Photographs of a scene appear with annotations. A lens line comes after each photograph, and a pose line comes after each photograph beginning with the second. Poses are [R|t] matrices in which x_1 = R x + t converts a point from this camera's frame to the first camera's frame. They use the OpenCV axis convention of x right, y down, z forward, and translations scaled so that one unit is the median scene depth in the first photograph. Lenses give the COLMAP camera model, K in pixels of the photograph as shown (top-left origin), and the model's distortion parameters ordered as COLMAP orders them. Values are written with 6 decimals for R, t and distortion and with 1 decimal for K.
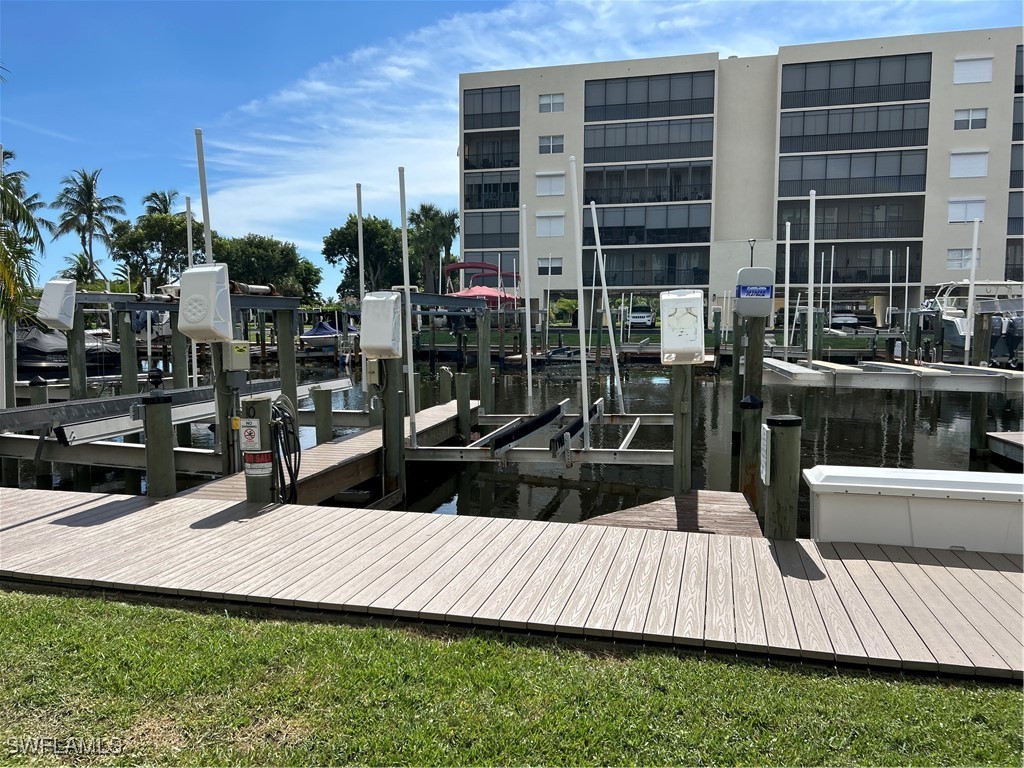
lens RADIAL K [[772.7, 0, 507.4], [0, 772.7, 389.9], [0, 0, 1]] dist [0.037051, -0.034231]
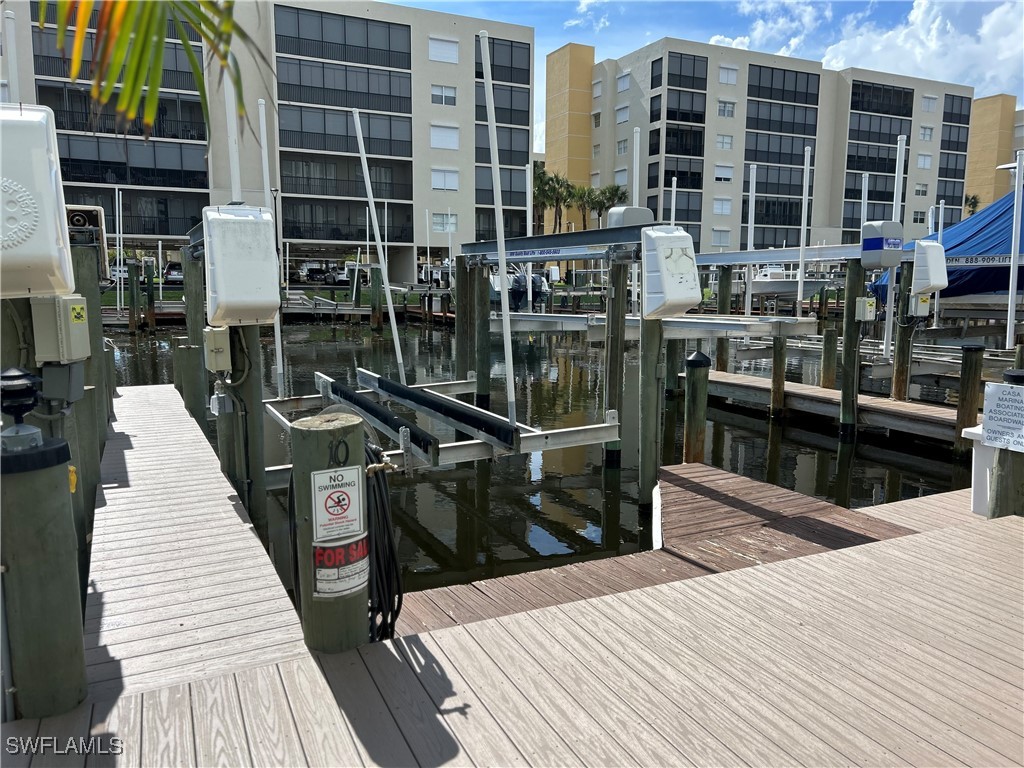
lens RADIAL K [[772.7, 0, 518.5], [0, 772.7, 386.8], [0, 0, 1]] dist [0.037051, -0.034231]
pose [[0.759725, -0.086337, 0.644487, -0.271514], [0.054690, 0.996118, 0.068973, -0.016781], [-0.647940, -0.017154, 0.761498, 0.308233]]
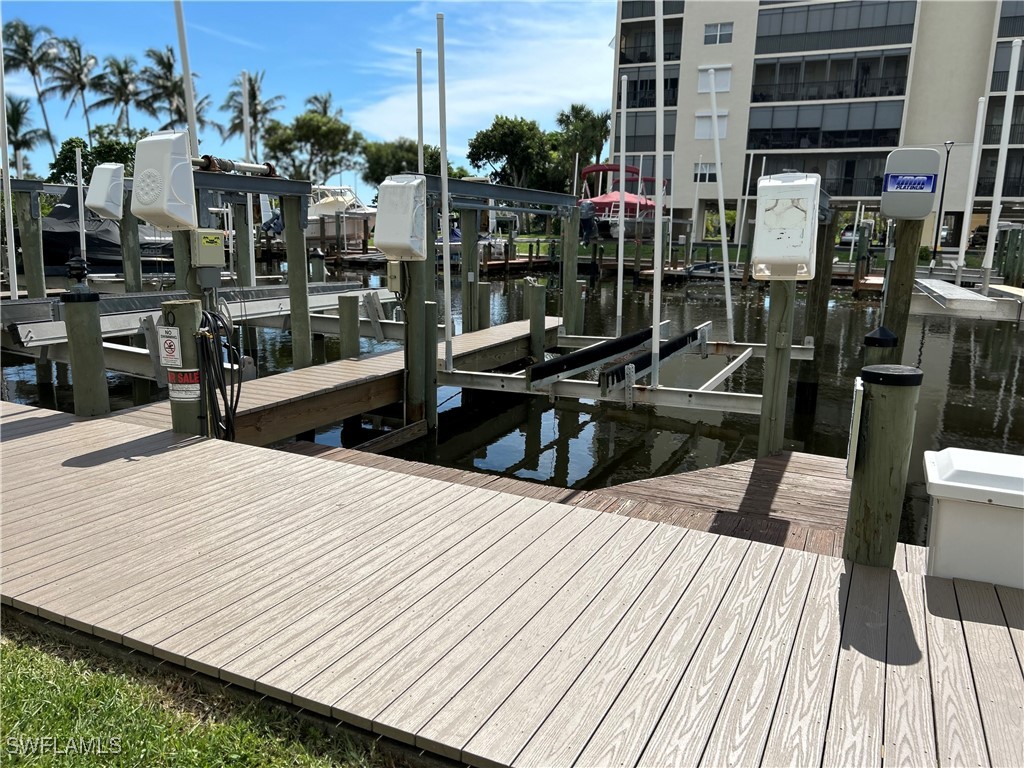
lens RADIAL K [[772.7, 0, 512.4], [0, 772.7, 388.6], [0, 0, 1]] dist [0.037051, -0.034231]
pose [[0.980060, 0.064719, -0.187867, 0.079442], [-0.043976, 0.992672, 0.112554, -0.002173], [0.193775, -0.102048, 0.975724, 0.153338]]
